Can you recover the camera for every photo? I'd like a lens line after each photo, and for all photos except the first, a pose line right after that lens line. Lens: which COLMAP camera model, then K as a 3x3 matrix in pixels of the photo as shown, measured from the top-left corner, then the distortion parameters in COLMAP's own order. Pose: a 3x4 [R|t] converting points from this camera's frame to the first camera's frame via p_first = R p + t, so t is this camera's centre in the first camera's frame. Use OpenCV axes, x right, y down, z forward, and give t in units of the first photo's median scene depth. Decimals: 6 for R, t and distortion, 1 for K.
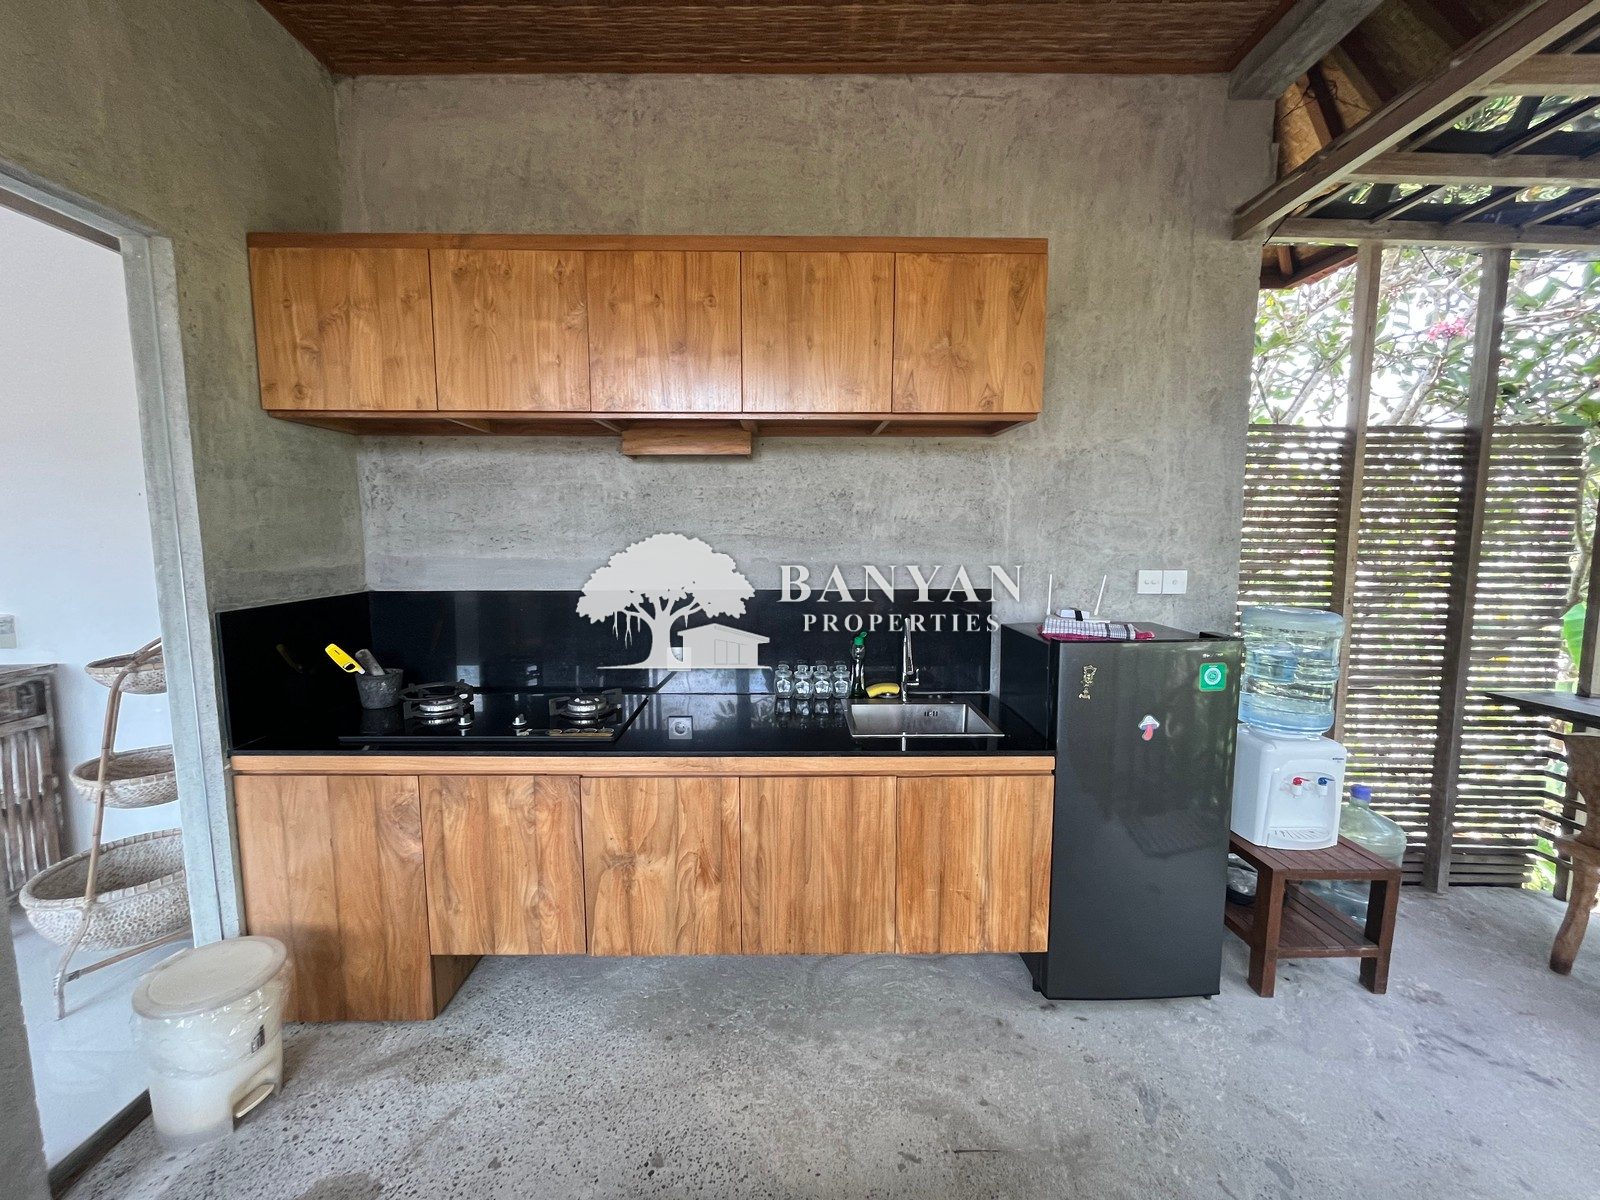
lens RADIAL K [[647.6, 0, 797.0], [0, 647.6, 600.9], [0, 0, 1]] dist [-0.003018, 0.000289]
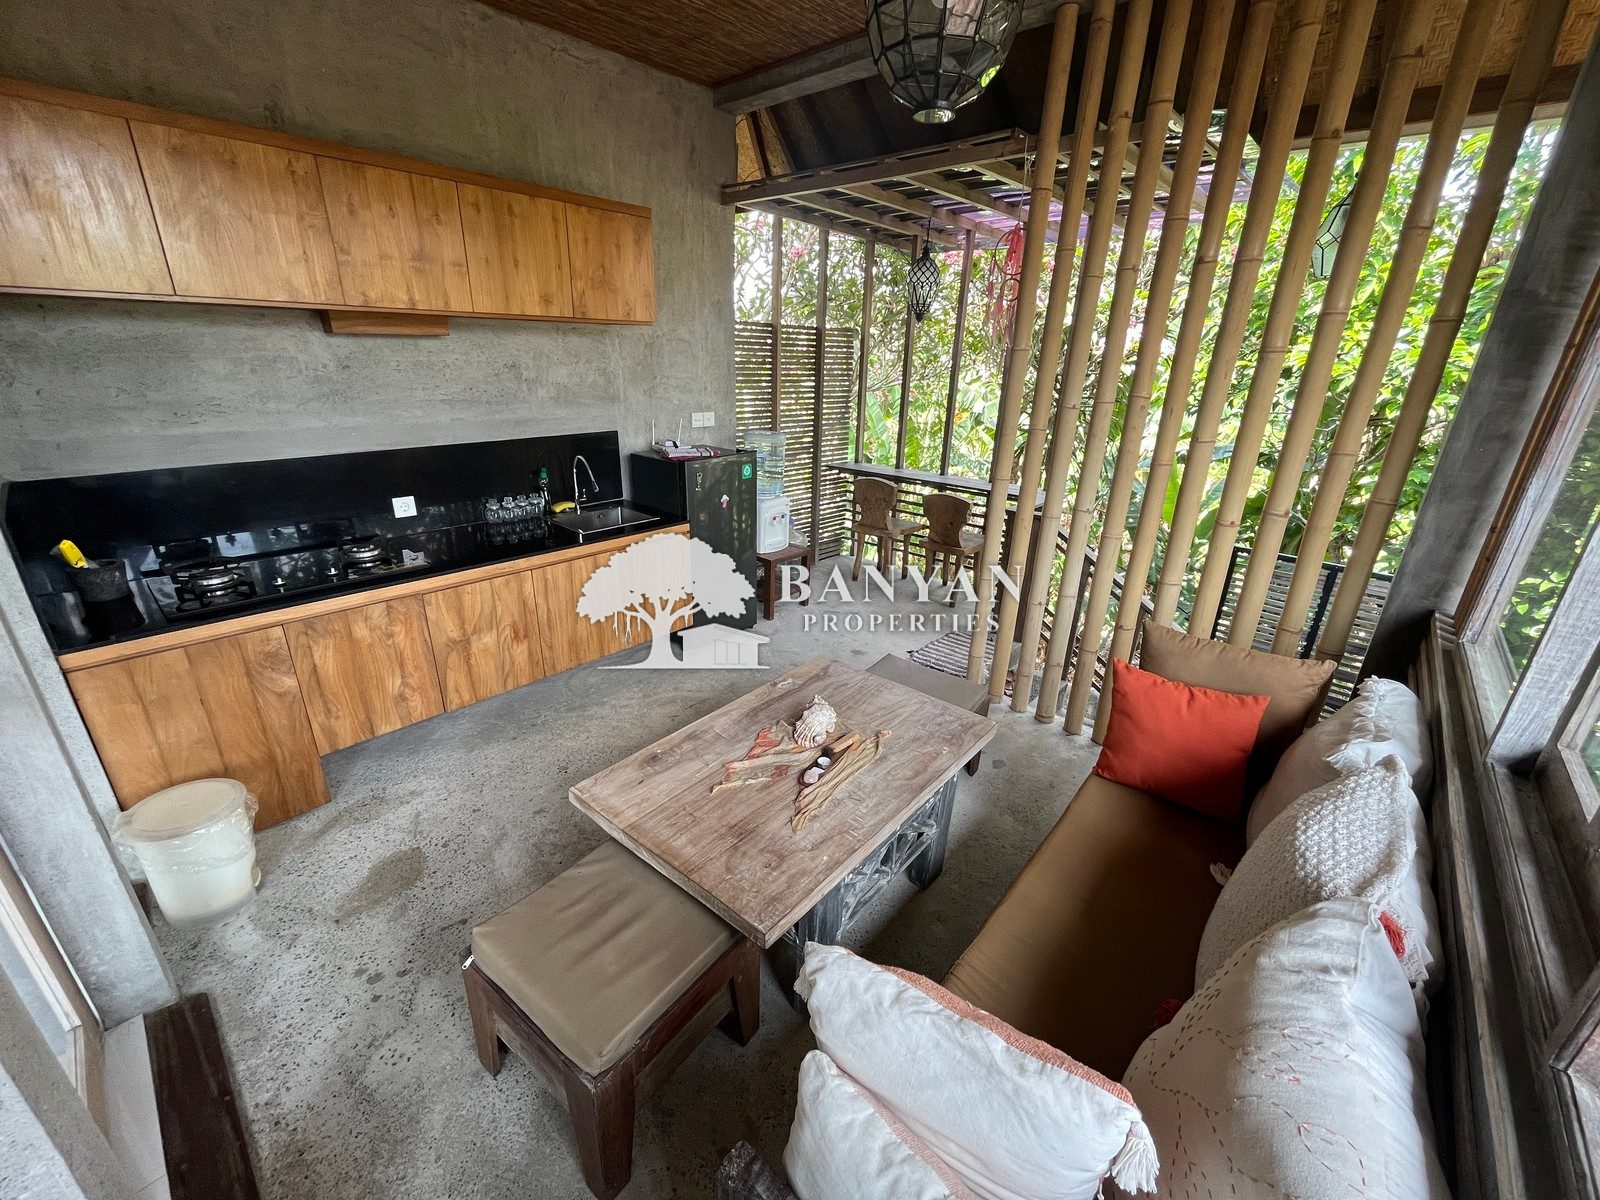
lens RADIAL K [[647.6, 0, 797.0], [0, 647.6, 600.9], [0, 0, 1]] dist [-0.003018, 0.000289]
pose [[0.679075, -0.250610, 0.689966, -0.659172], [0.051015, 0.953758, 0.296215, -0.076286], [-0.732294, -0.165953, 0.660458, -0.453537]]
